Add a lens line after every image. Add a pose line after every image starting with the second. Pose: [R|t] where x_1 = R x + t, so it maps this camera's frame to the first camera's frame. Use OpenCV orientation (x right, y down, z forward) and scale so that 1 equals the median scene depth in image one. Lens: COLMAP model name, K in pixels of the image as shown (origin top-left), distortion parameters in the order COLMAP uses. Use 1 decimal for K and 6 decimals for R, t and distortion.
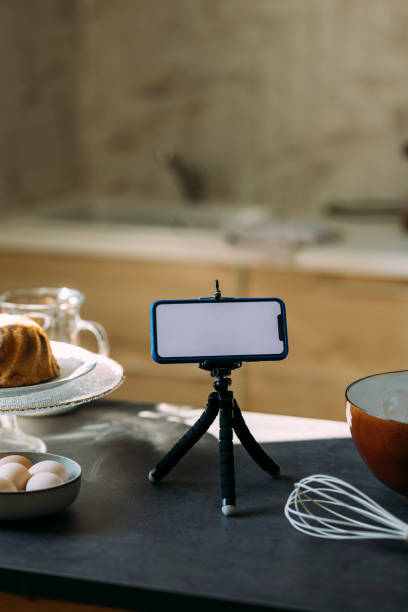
lens RADIAL K [[1640.6, 0, 204.0], [0, 1640.6, 306.0], [0, 0, 1]] dist [0.025213, 0.854413]
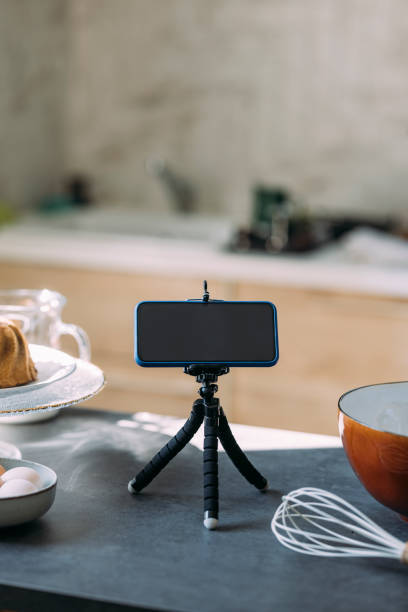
lens RADIAL K [[1640.6, 0, 204.0], [0, 1640.6, 306.0], [0, 0, 1]] dist [0.025213, 0.854413]
pose [[0.999696, 0.023620, 0.007107, 0.000758], [-0.023487, 0.999559, -0.018172, 0.015969], [-0.007533, 0.017999, 0.999810, 0.052249]]
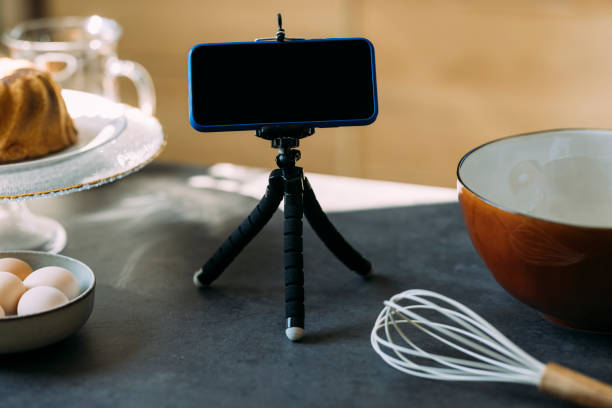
lens RADIAL K [[1640.6, 0, 306.0], [0, 1640.6, 204.0], [0, 0, 1]] dist [0.025213, 0.854413]
pose [[0.999477, -0.012538, -0.029806, 0.040433], [0.016237, 0.991733, 0.127286, -0.024803], [0.027964, -0.127703, 0.991418, 0.273190]]
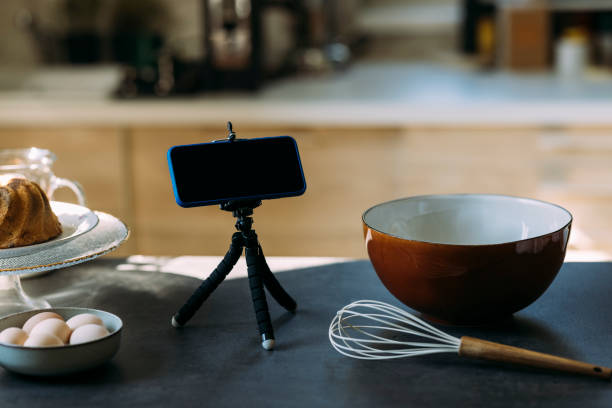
lens RADIAL K [[1640.6, 0, 306.0], [0, 1640.6, 204.0], [0, 0, 1]] dist [0.025213, 0.854413]
pose [[0.968083, -0.077251, 0.238427, -0.192583], [0.074531, 0.997010, 0.020416, 0.017435], [-0.239291, -0.001994, 0.970946, 0.003686]]
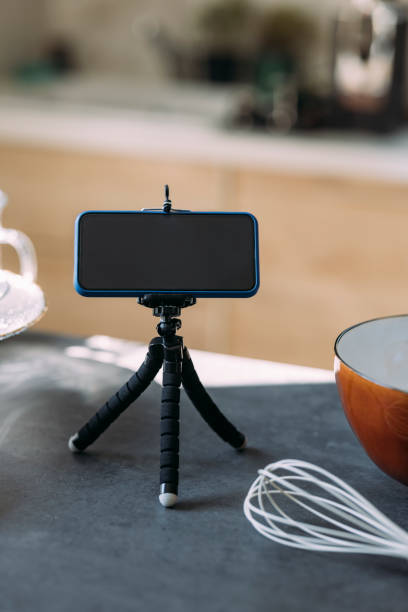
lens RADIAL K [[1640.6, 0, 204.0], [0, 1640.6, 306.0], [0, 0, 1]] dist [0.025213, 0.854413]
pose [[0.999440, 0.032814, -0.006522, 0.031359], [-0.032306, 0.997247, 0.066737, -0.011583], [0.008694, -0.066489, 0.997749, 0.261120]]
